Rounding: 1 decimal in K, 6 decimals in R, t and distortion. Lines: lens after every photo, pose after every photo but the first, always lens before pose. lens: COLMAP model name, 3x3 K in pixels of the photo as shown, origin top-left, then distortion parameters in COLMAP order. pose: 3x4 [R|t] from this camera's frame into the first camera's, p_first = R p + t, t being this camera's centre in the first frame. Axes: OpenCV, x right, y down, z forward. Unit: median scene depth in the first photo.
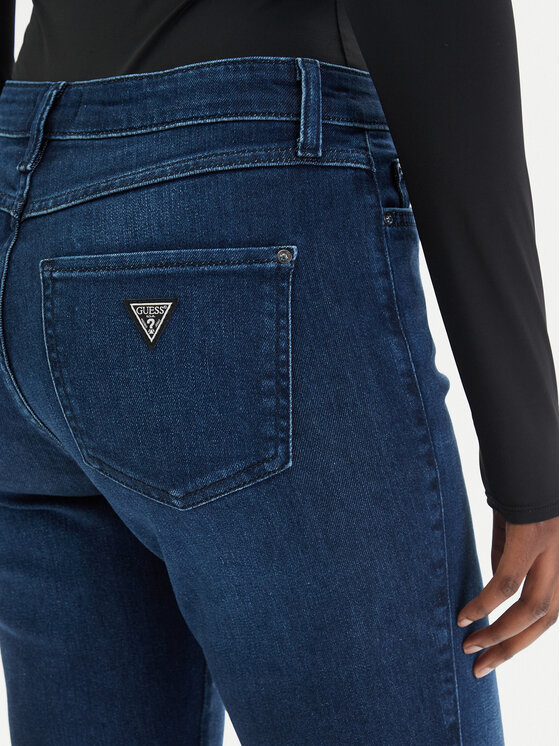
lens RADIAL K [[1210.1, 0, 280.0], [0, 1210.1, 373.0], [0, 0, 1]] dist [0.001884, 0.136514]
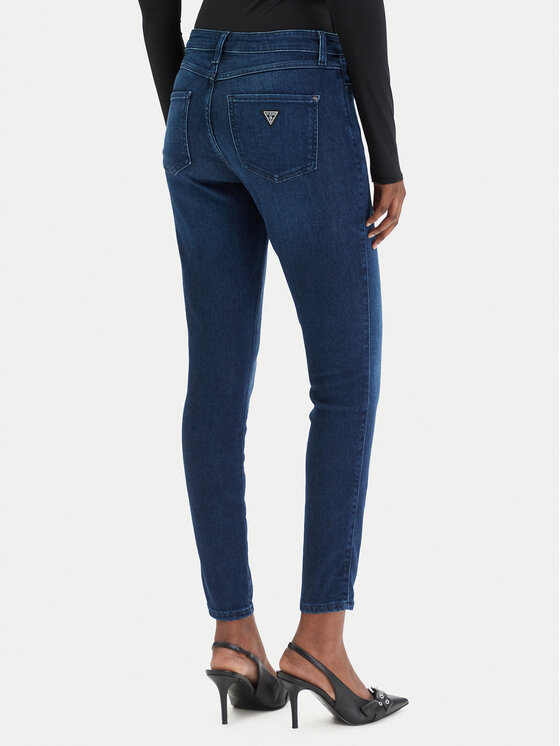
lens RADIAL K [[1470.6, 0, 280.0], [0, 1470.6, 373.0], [0, 0, 1]] dist [-0.479632, 0.040744]
pose [[0.980364, 0.018698, 0.196310, -0.732518], [-0.036648, 0.995428, 0.088208, 0.251879], [-0.193763, -0.093670, 0.976566, -2.388376]]
